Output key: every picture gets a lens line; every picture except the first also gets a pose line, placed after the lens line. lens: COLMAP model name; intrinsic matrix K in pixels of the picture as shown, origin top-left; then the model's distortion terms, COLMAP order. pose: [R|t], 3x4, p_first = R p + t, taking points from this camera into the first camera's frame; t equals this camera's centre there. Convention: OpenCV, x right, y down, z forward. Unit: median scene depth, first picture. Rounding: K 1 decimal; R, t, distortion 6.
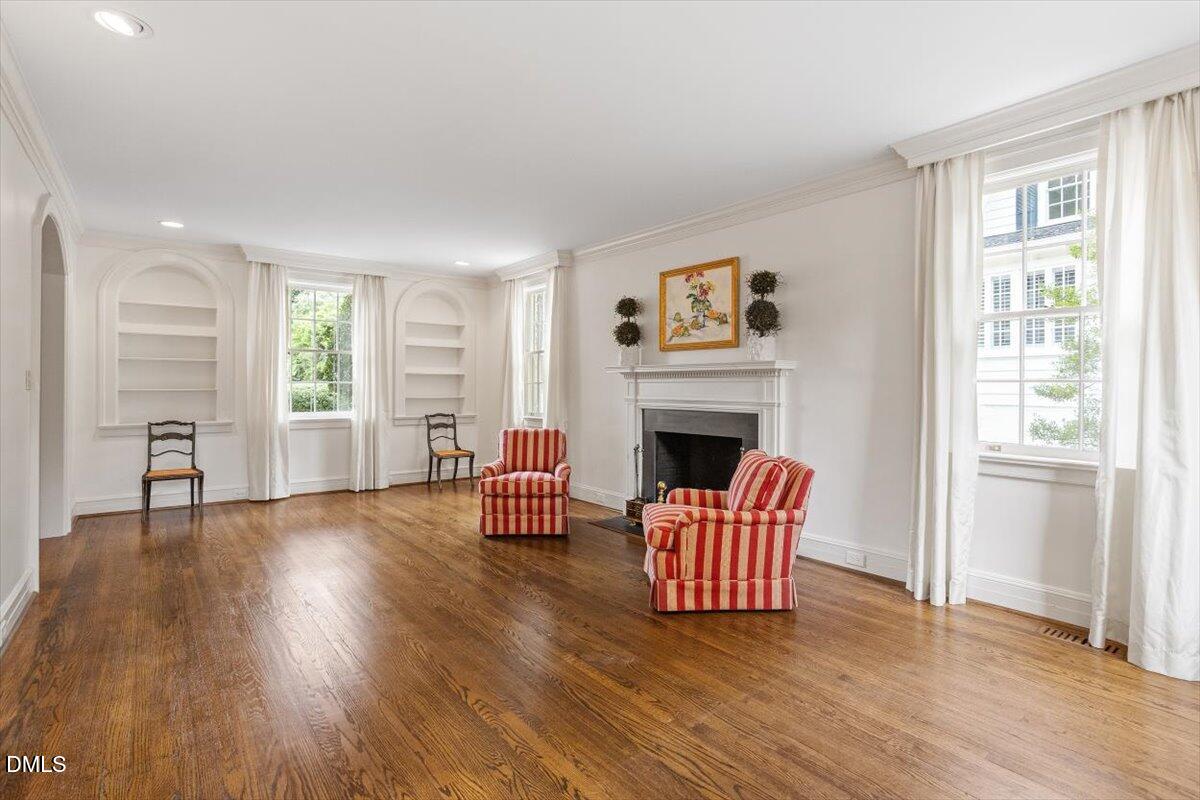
lens RADIAL K [[574.7, 0, 595.1], [0, 574.7, 388.6], [0, 0, 1]] dist [-0.046870, 0.029015]
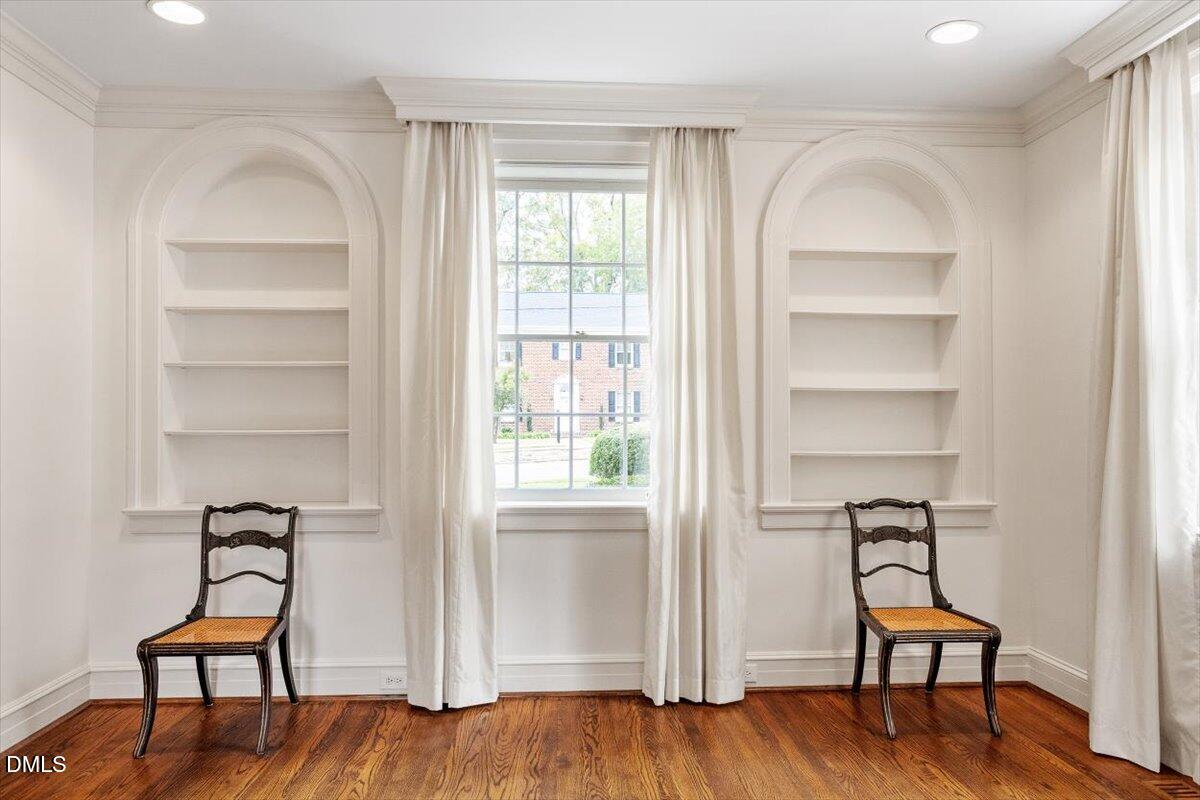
lens RADIAL K [[777.6, 0, 598.7], [0, 777.6, 417.1], [0, 0, 1]] dist [0.001389, 0.001328]
pose [[0.815060, -0.011953, -0.579254, -0.148795], [-0.000061, 0.999785, -0.020716, 0.002360], [0.579377, 0.016920, 0.814884, 0.546617]]
